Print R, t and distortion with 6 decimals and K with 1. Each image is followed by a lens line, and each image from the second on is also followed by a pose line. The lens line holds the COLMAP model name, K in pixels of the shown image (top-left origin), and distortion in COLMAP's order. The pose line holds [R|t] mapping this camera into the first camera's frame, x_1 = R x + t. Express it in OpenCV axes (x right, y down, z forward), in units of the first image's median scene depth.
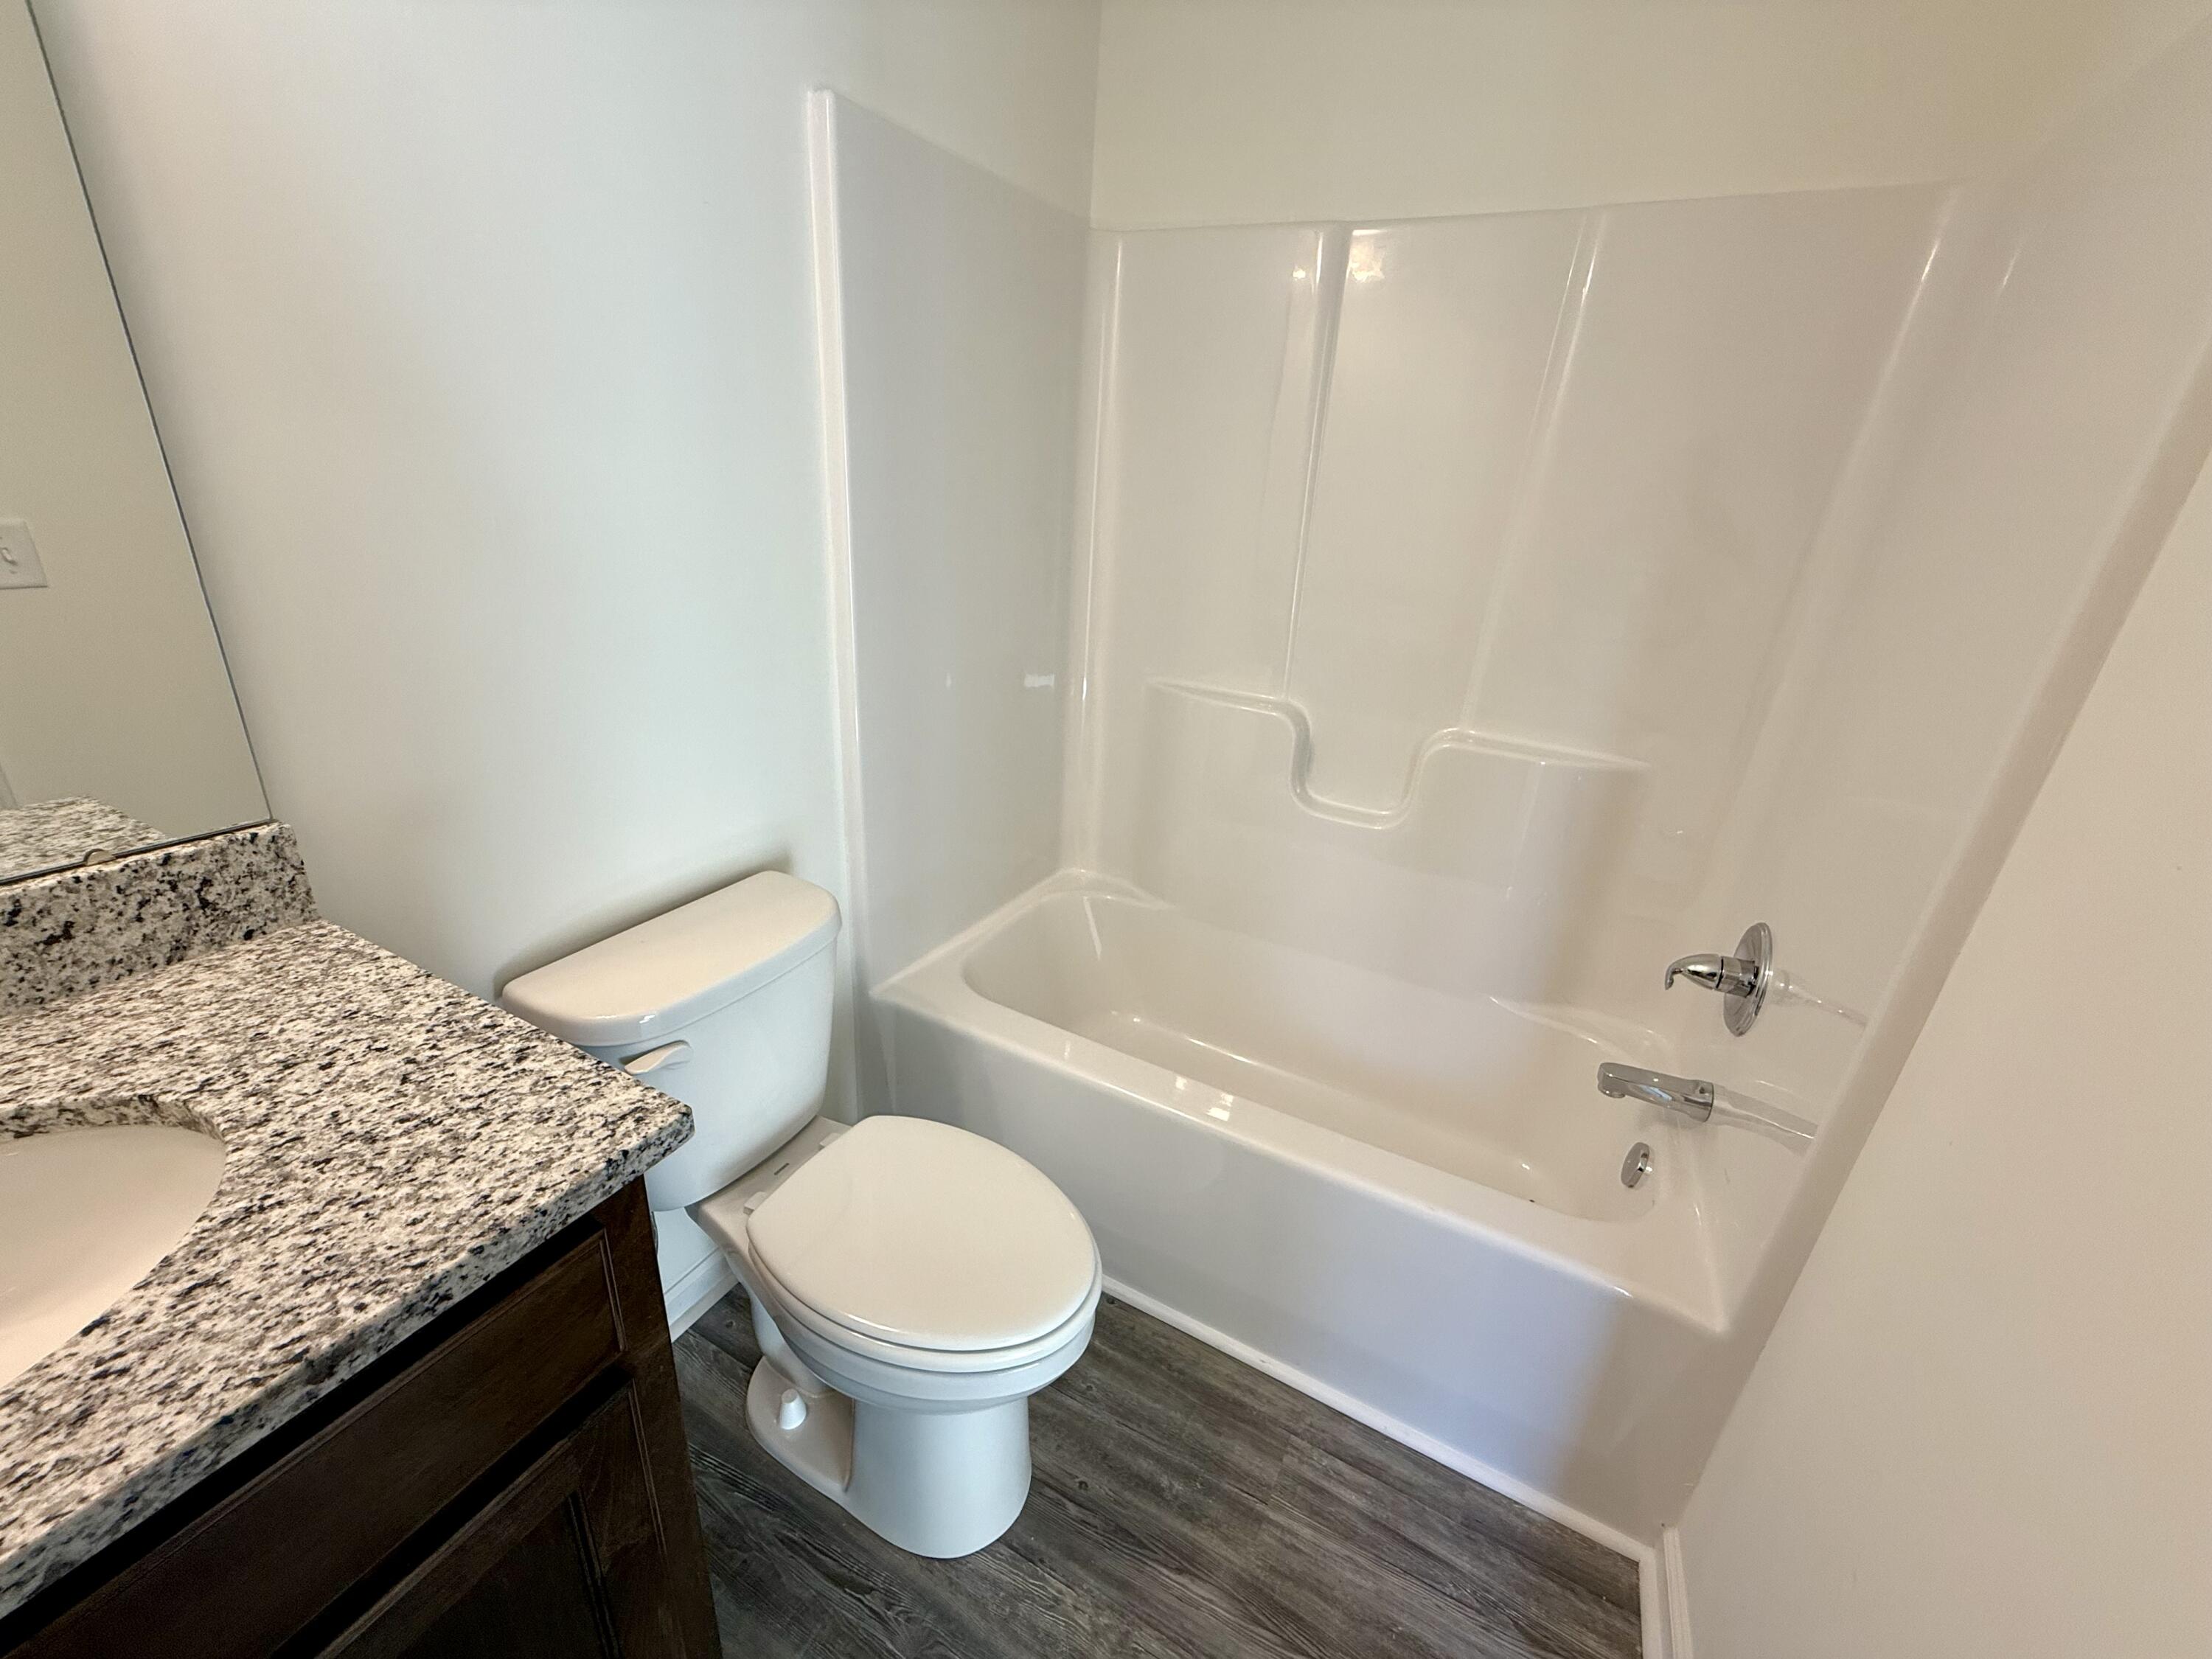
lens RADIAL K [[884.1, 0, 1107.9], [0, 884.1, 835.8], [0, 0, 1]] dist [0.000451, -0.000367]
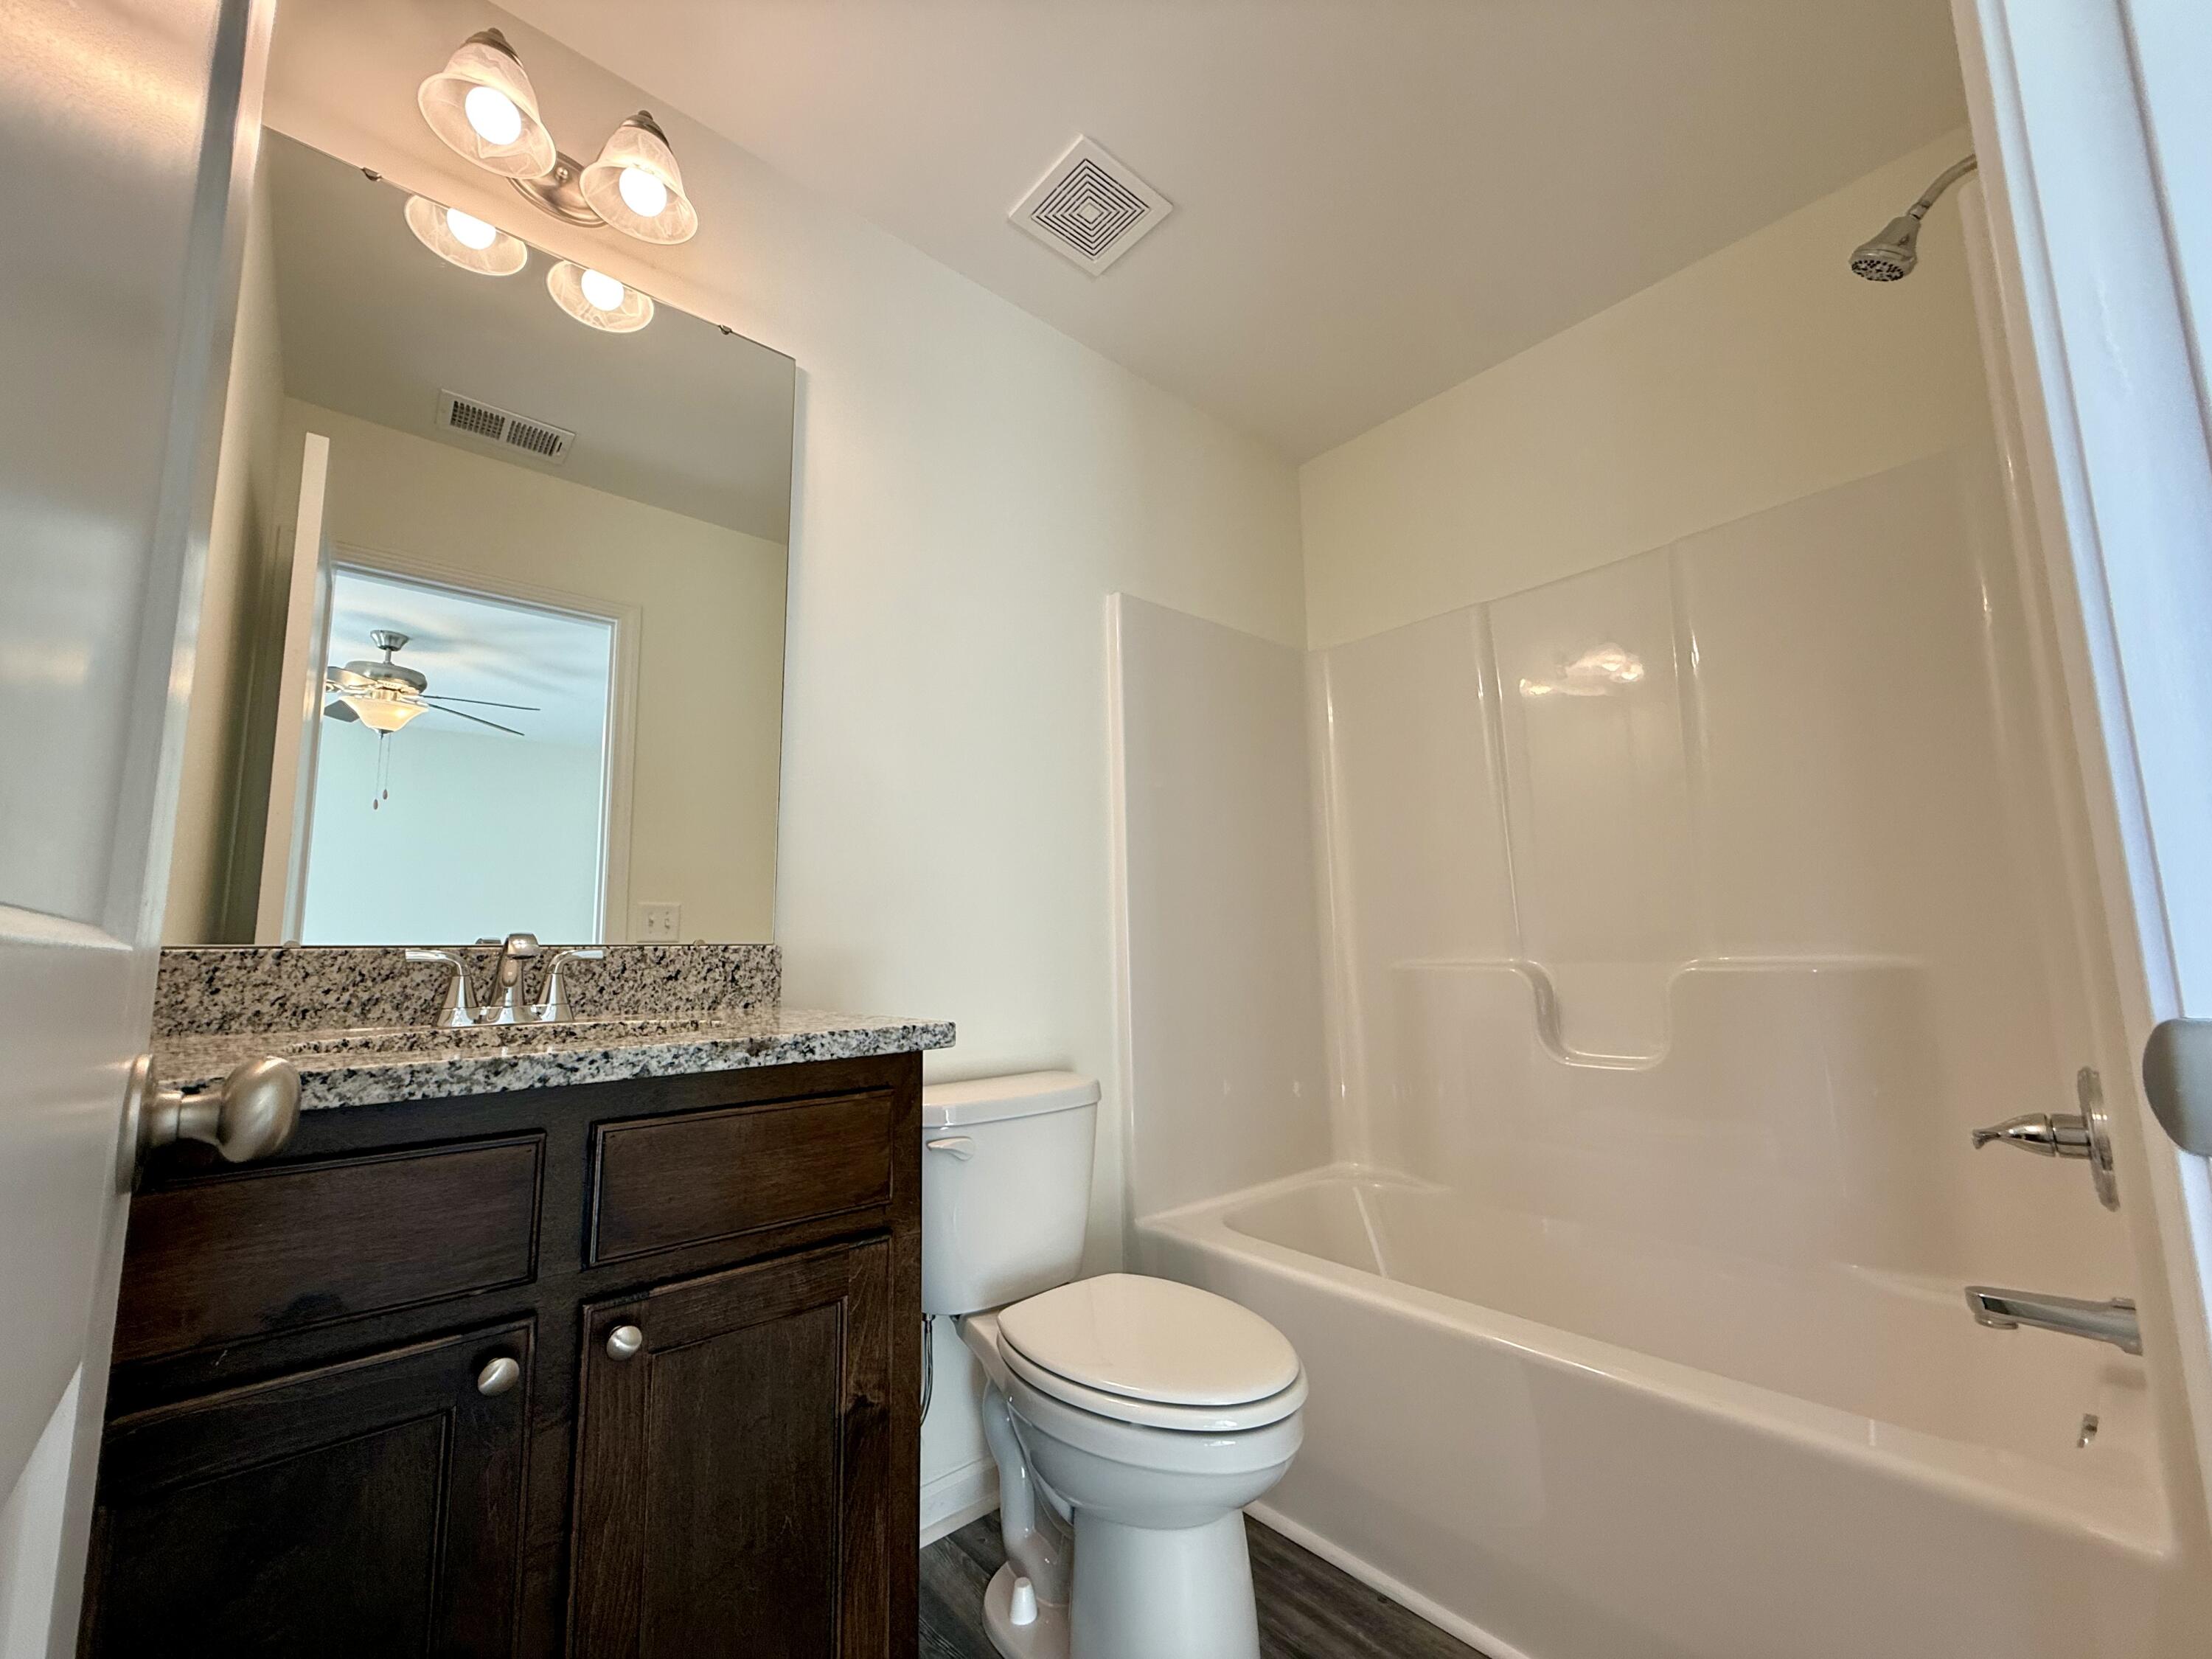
lens RADIAL K [[884.1, 0, 1102.0], [0, 884.1, 830.3], [0, 0, 1]] dist [0.000451, -0.000367]
pose [[0.927038, -0.135933, -0.349461, 0.177537], [-0.059465, 0.866886, -0.494948, 0.378904], [0.370222, 0.479616, 0.795553, -0.152425]]
